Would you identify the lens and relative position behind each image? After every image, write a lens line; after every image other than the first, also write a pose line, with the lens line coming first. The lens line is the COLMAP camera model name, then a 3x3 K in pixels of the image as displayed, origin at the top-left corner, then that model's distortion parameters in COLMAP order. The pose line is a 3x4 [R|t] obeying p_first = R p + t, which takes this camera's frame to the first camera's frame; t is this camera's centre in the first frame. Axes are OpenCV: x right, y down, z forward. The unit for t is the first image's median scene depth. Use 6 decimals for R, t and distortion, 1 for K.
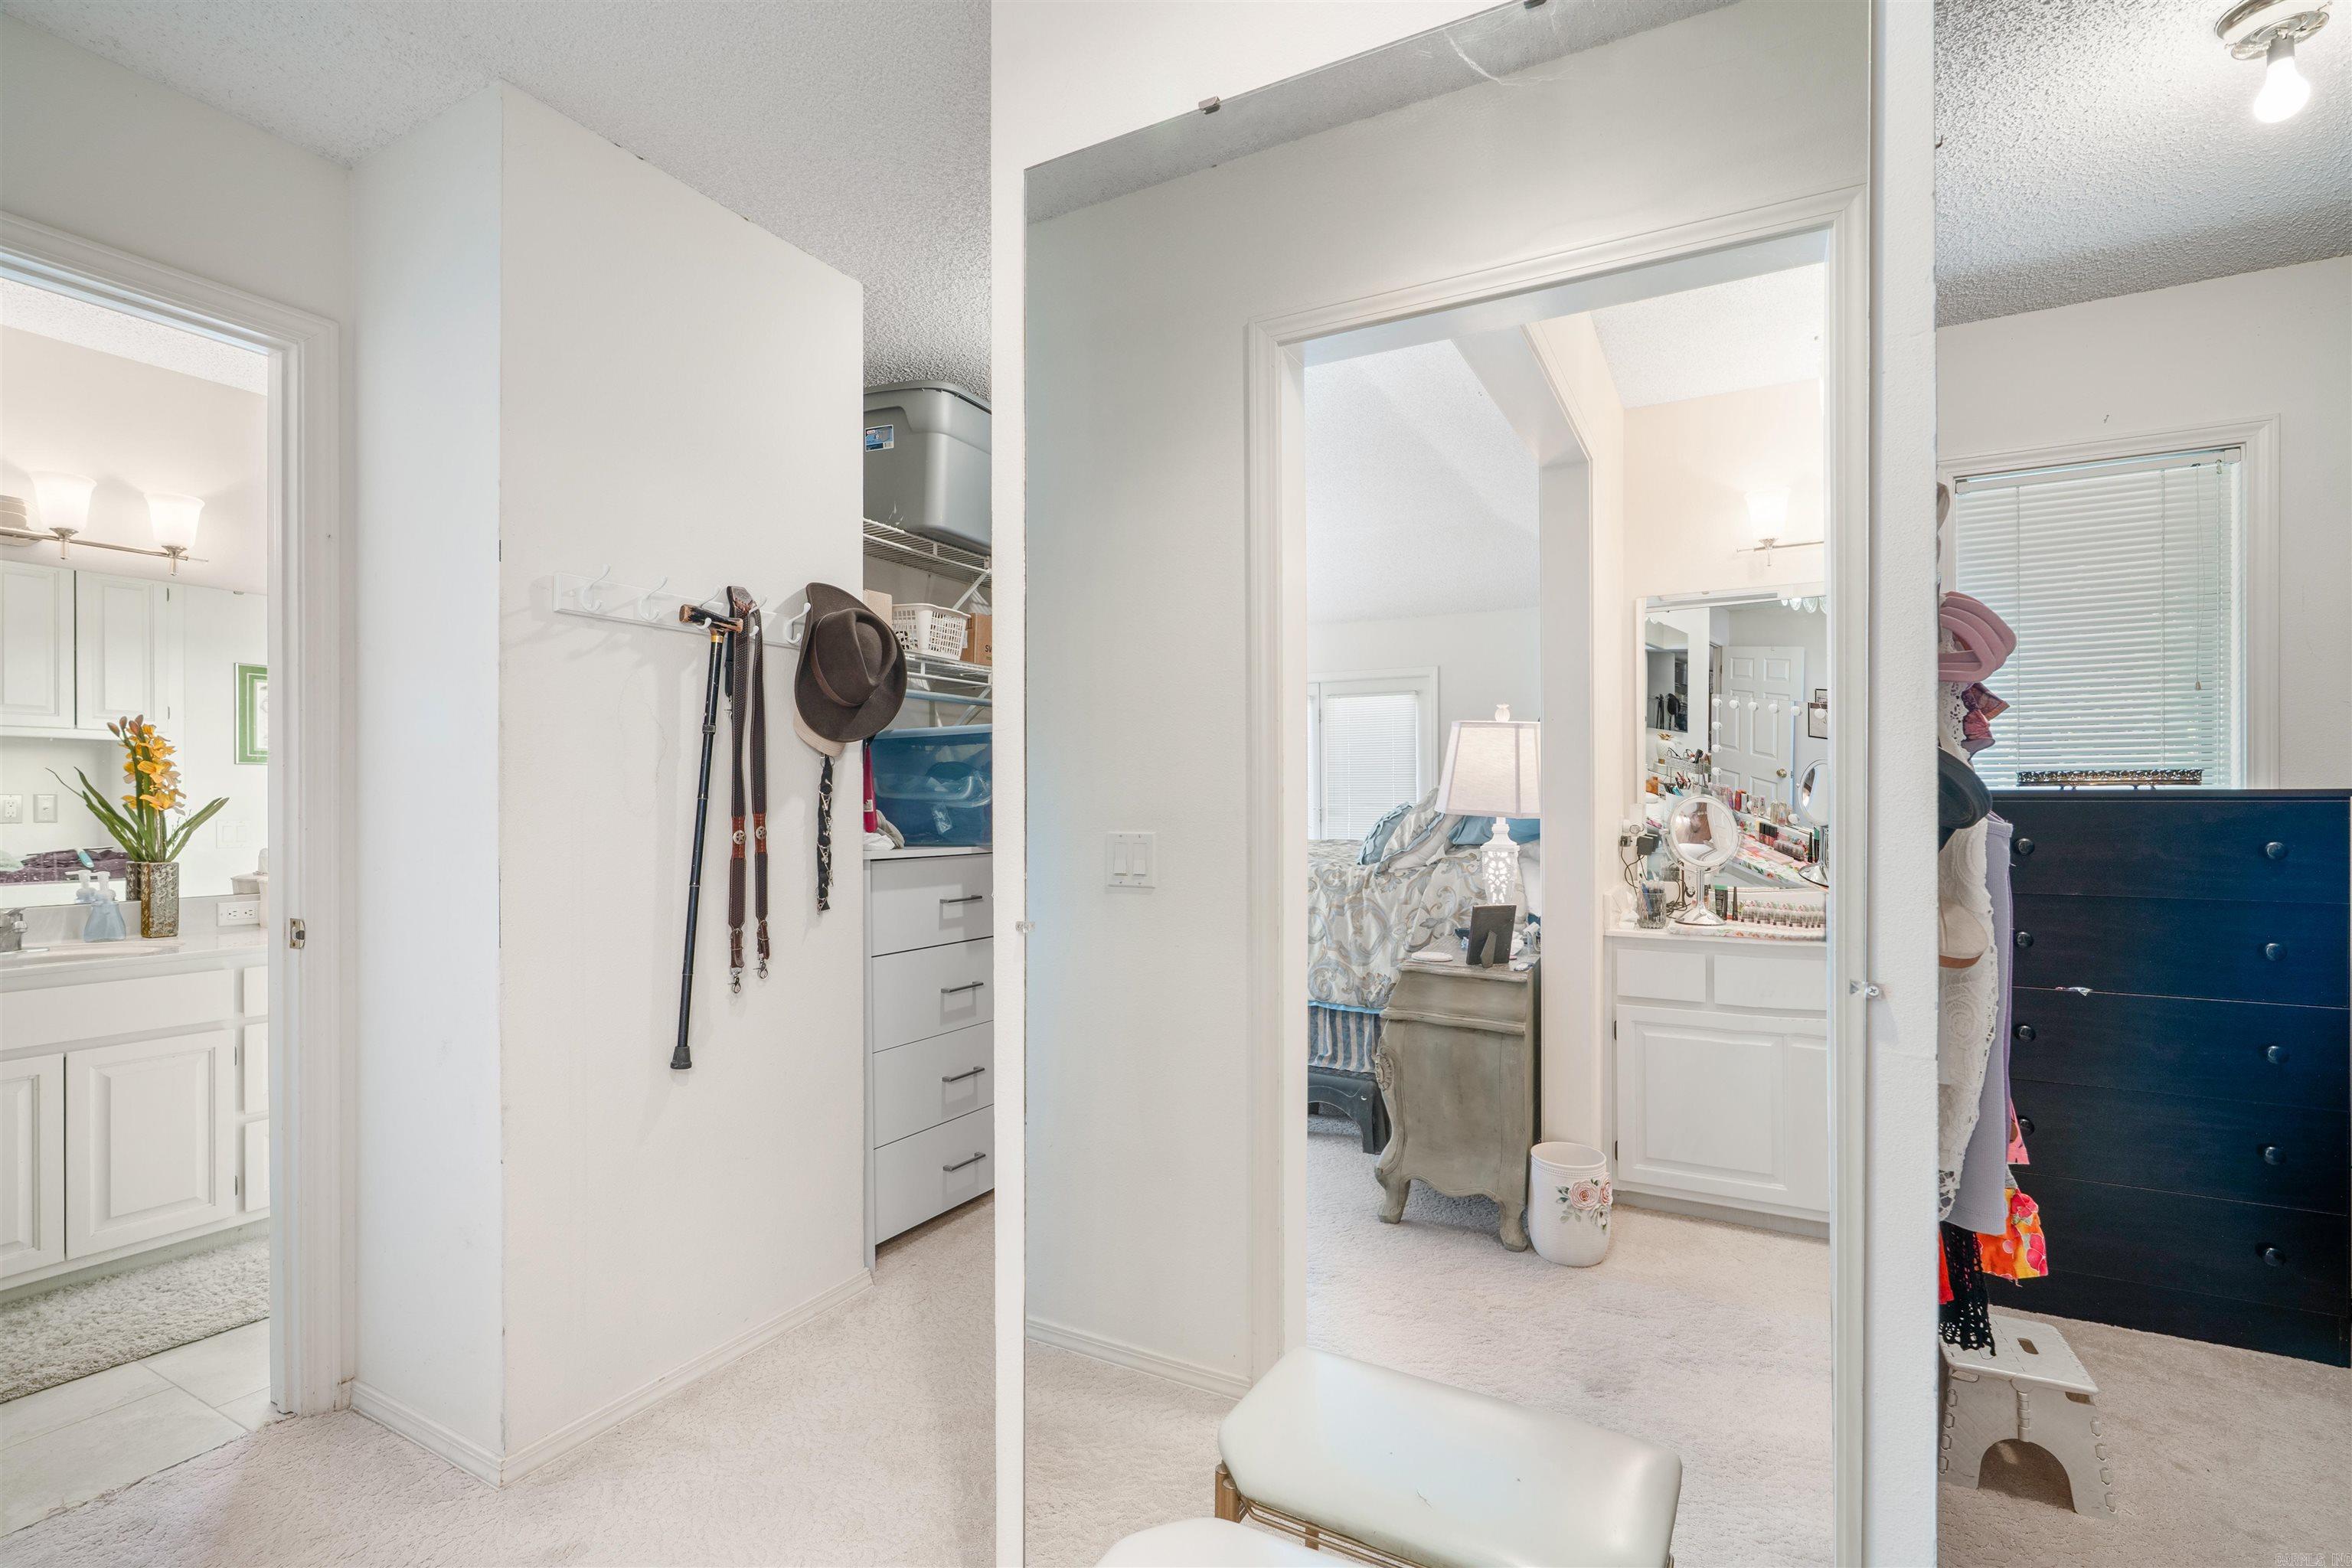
lens RADIAL K [[1086.6, 0, 1185.7], [0, 1086.6, 813.3], [0, 0, 1]] dist [-0.000064, 0.000301]
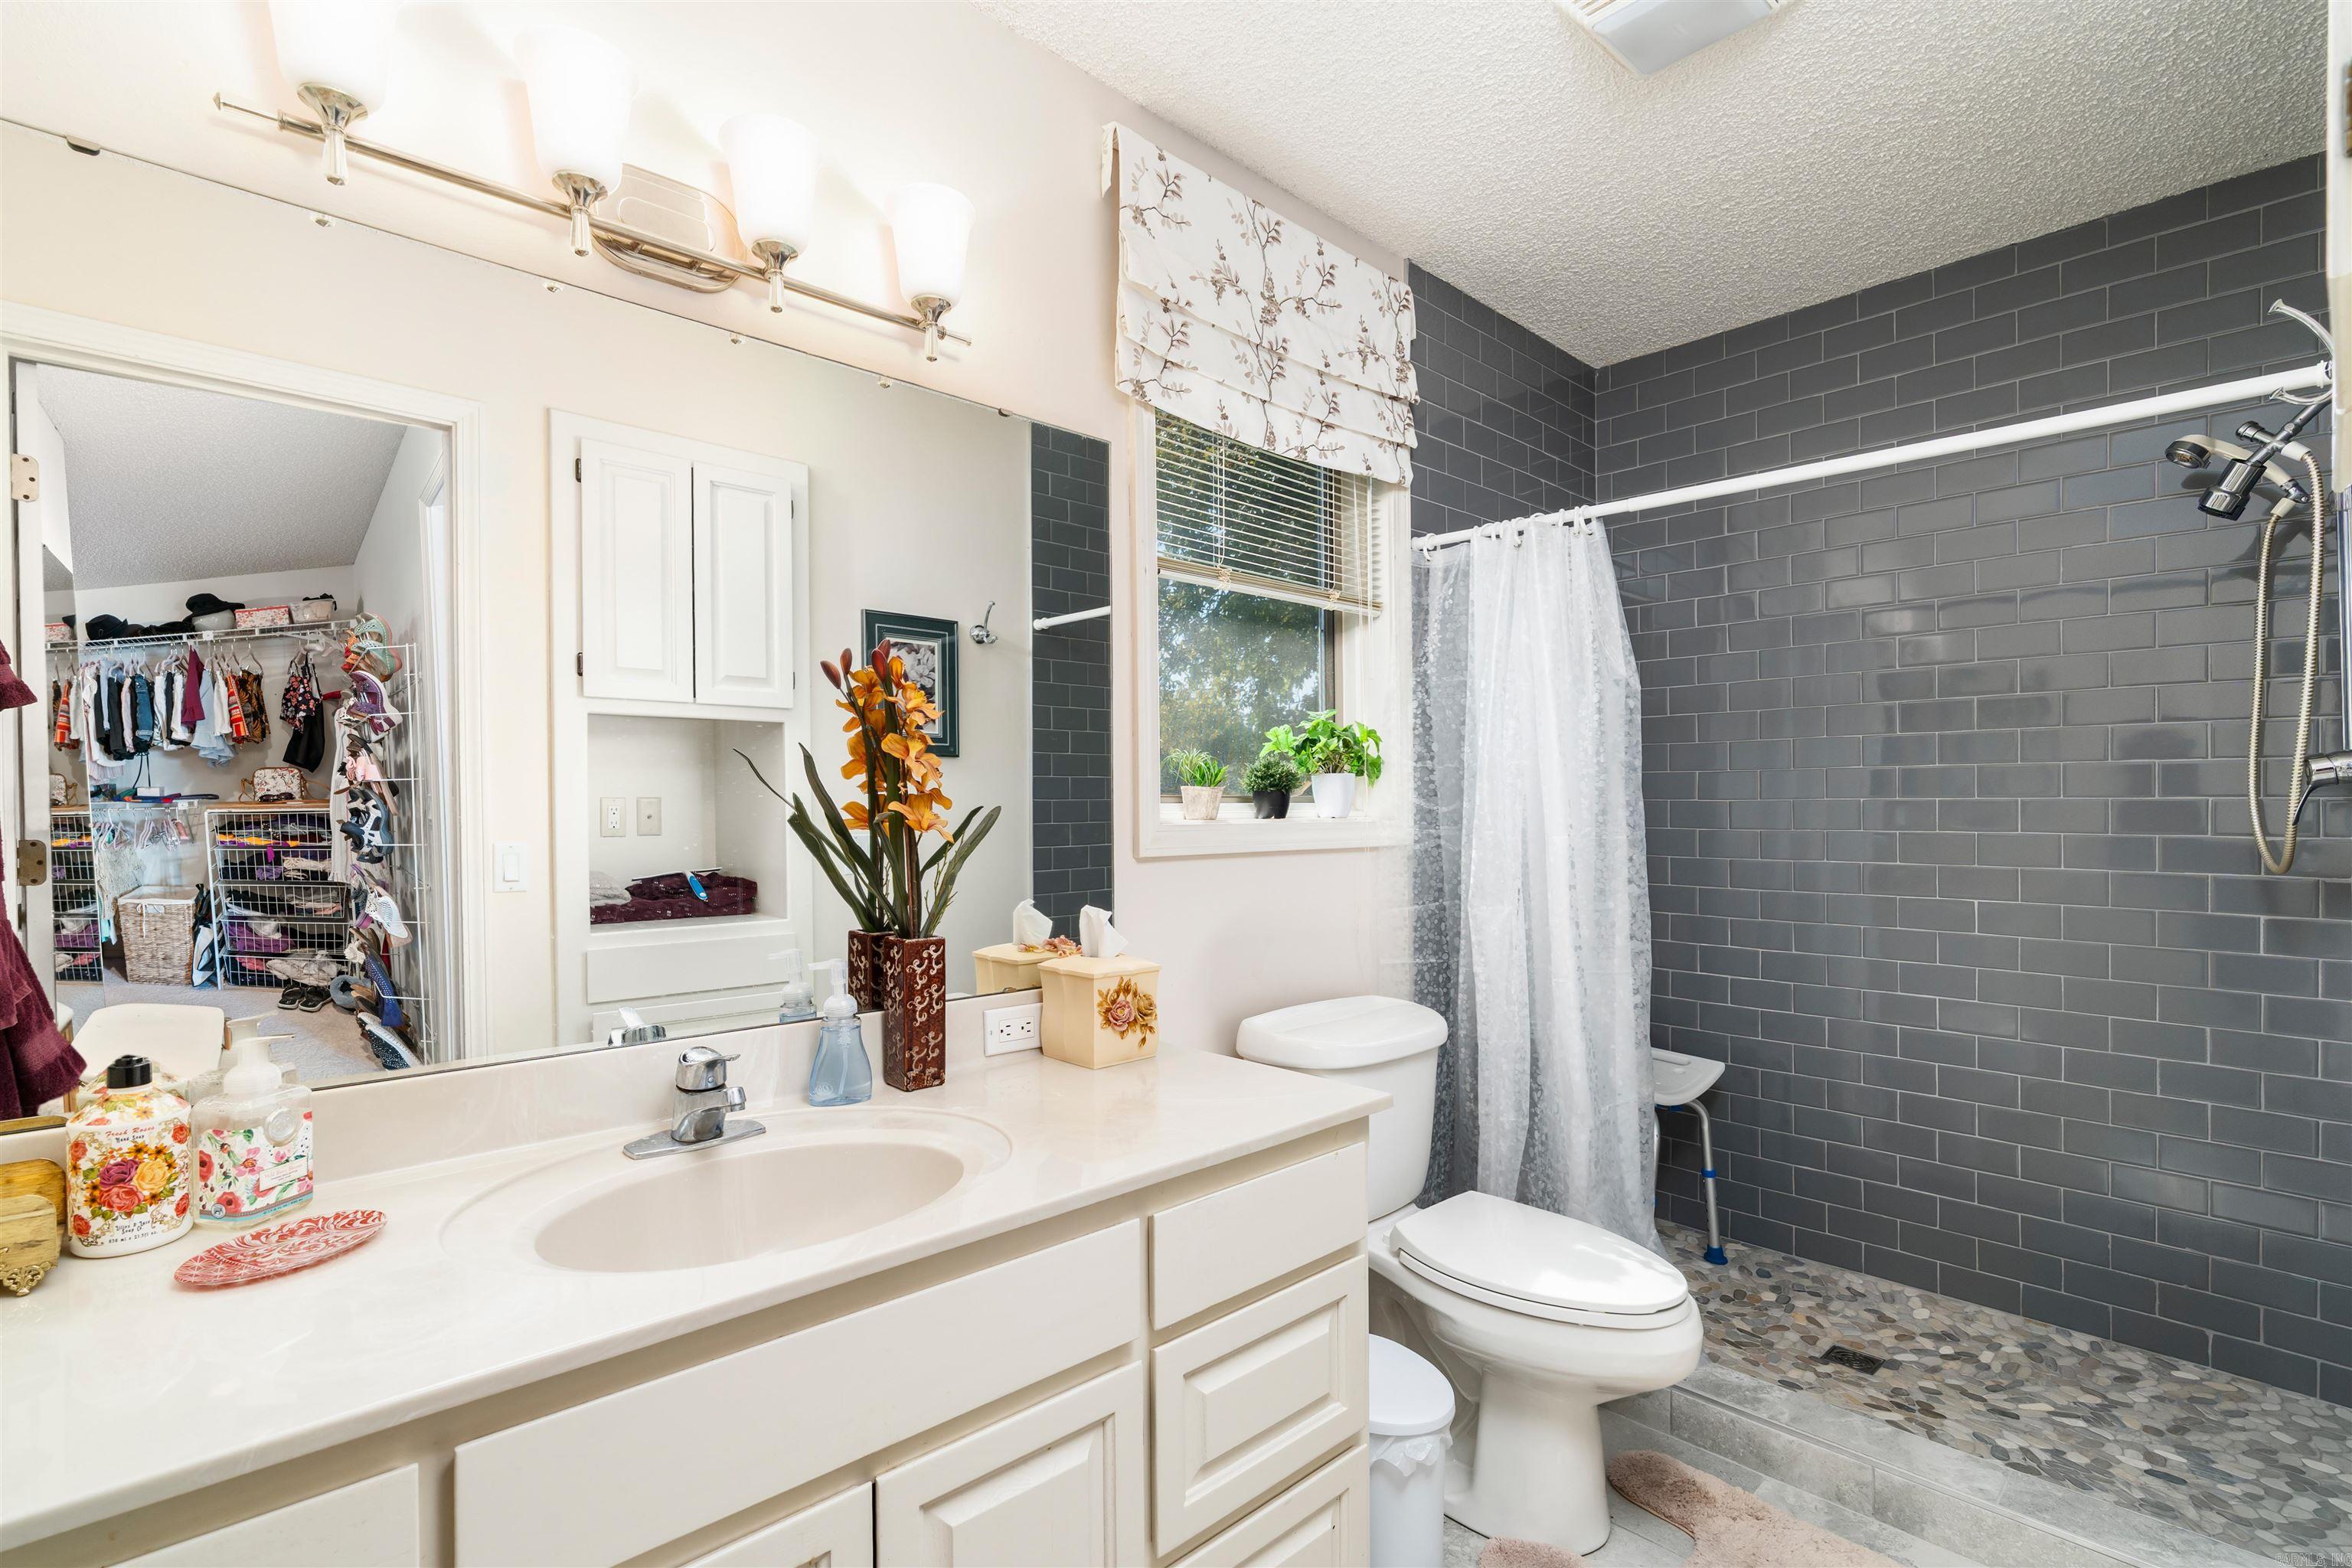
lens RADIAL K [[1086.6, 0, 1185.7], [0, 1086.6, 813.3], [0, 0, 1]] dist [-0.000064, 0.000301]
pose [[0.954553, -0.007330, -0.297950, -0.674109], [0.009602, 0.999935, 0.006162, -0.013232], [0.297885, -0.008743, 0.954562, 0.559748]]
